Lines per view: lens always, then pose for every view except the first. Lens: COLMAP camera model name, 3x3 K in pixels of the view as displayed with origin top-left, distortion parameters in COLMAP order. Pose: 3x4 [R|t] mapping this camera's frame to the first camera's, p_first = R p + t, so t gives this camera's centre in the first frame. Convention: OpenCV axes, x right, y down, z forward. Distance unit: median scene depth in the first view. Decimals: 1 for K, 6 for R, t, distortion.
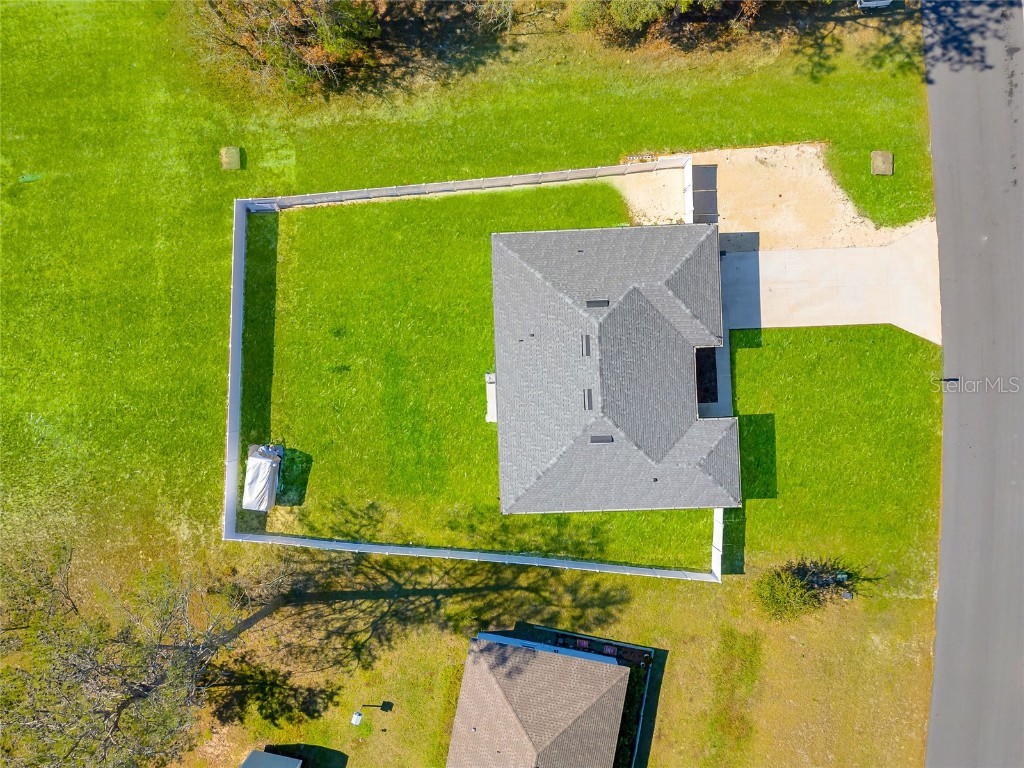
lens RADIAL K [[716.7, 0, 511.2], [0, 716.7, 380.5], [0, 0, 1]] dist [0.082880, -0.082401]
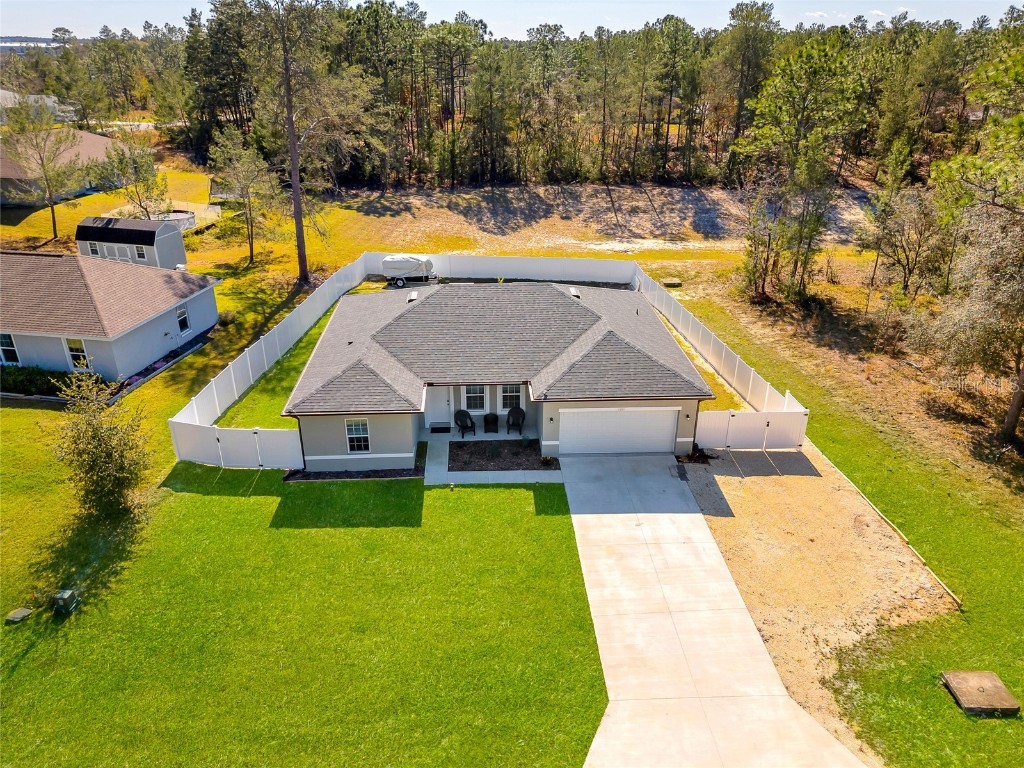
lens RADIAL K [[716.7, 0, 511.2], [0, 716.7, 380.5], [0, 0, 1]] dist [0.082880, -0.082401]
pose [[0.012060, 0.423135, -0.905986, 0.817373], [-0.999850, -0.006188, -0.016200, -0.014445], [-0.012461, 0.906046, 0.422997, 0.656417]]
